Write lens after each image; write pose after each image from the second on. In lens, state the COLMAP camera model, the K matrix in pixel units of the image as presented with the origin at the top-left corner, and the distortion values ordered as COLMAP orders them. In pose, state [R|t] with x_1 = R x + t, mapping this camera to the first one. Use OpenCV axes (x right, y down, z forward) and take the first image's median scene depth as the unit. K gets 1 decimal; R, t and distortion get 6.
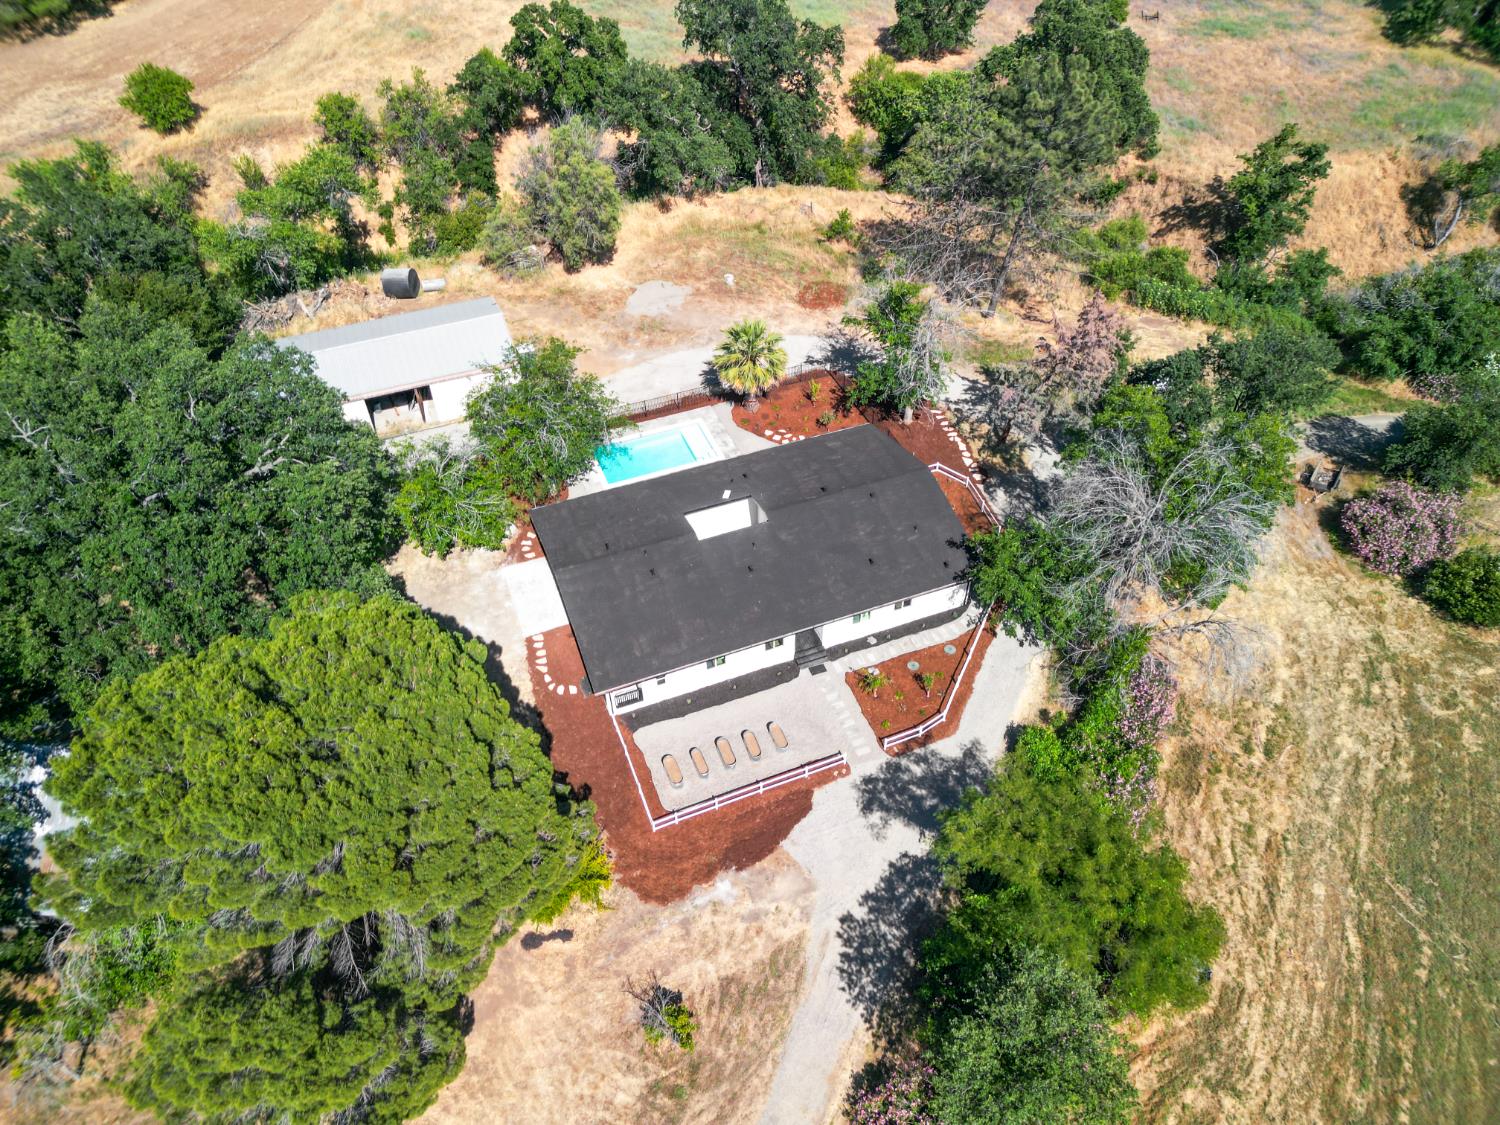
lens RADIAL K [[1053.9, 0, 754.1], [0, 1053.9, 561.7], [0, 0, 1]] dist [0.047154, -0.034786]
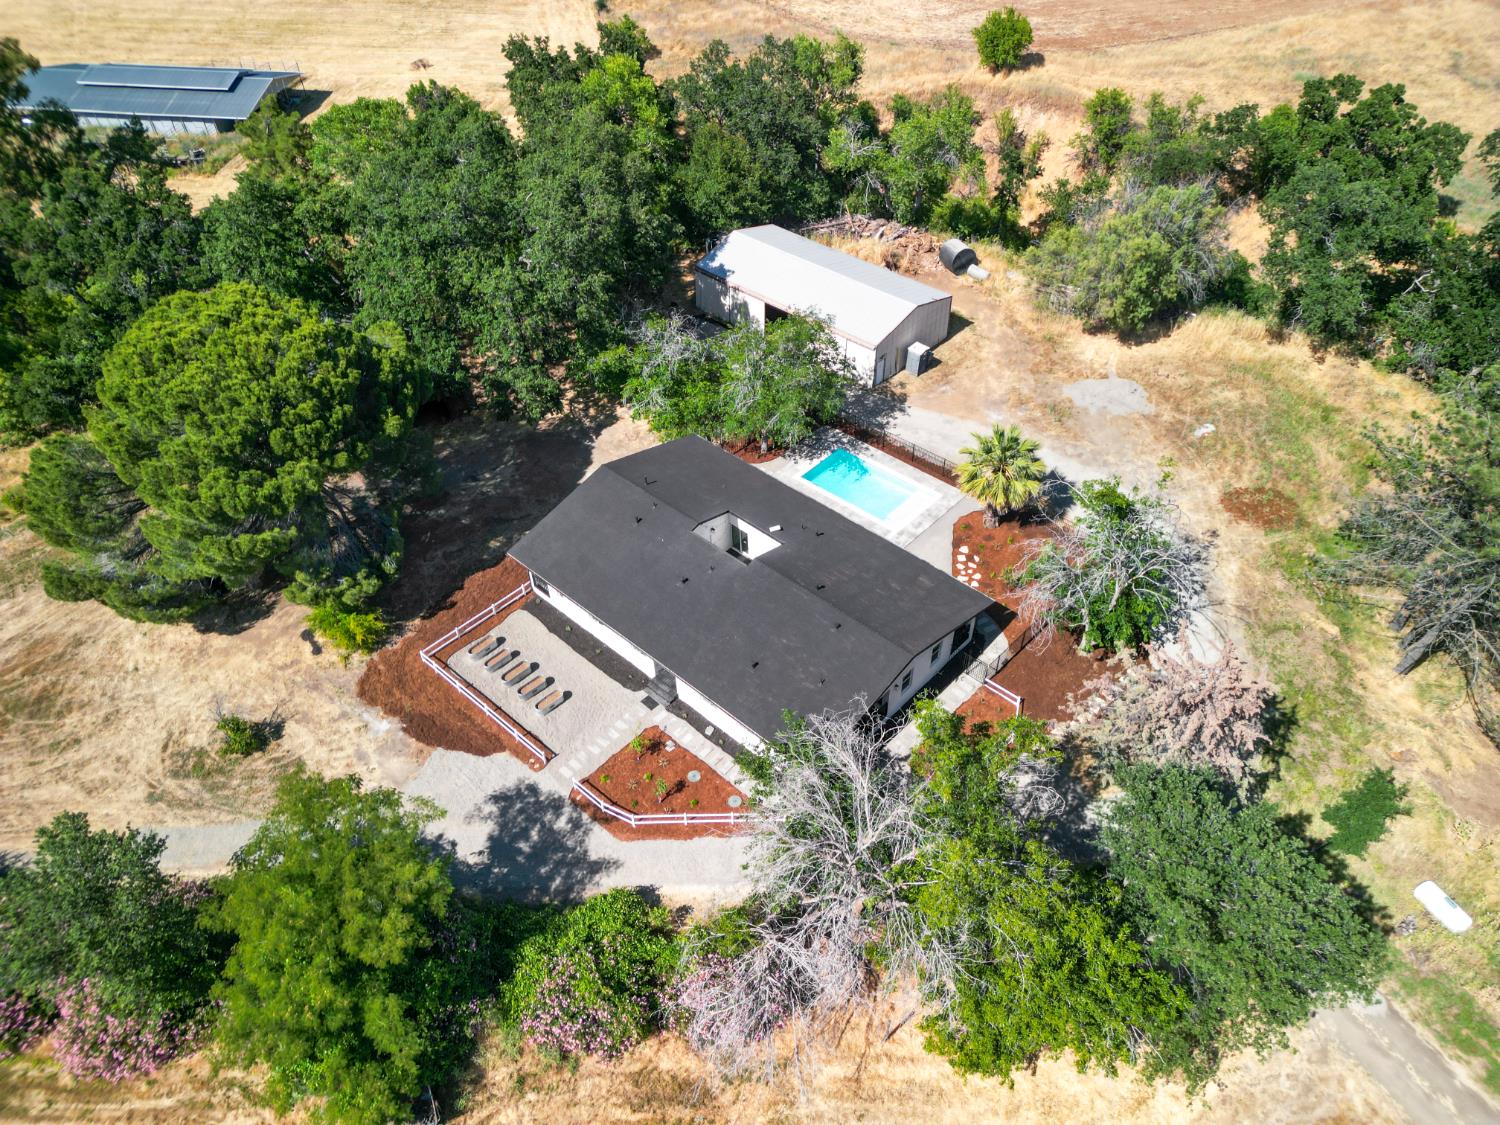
lens RADIAL K [[1053.9, 0, 751.8], [0, 1053.9, 552.7], [0, 0, 1]] dist [0.047154, -0.034786]
pose [[0.435079, 0.614639, -0.657970, 0.689484], [-0.621643, 0.733695, 0.274320, -0.337789], [0.651357, 0.289672, 0.701302, 0.377762]]
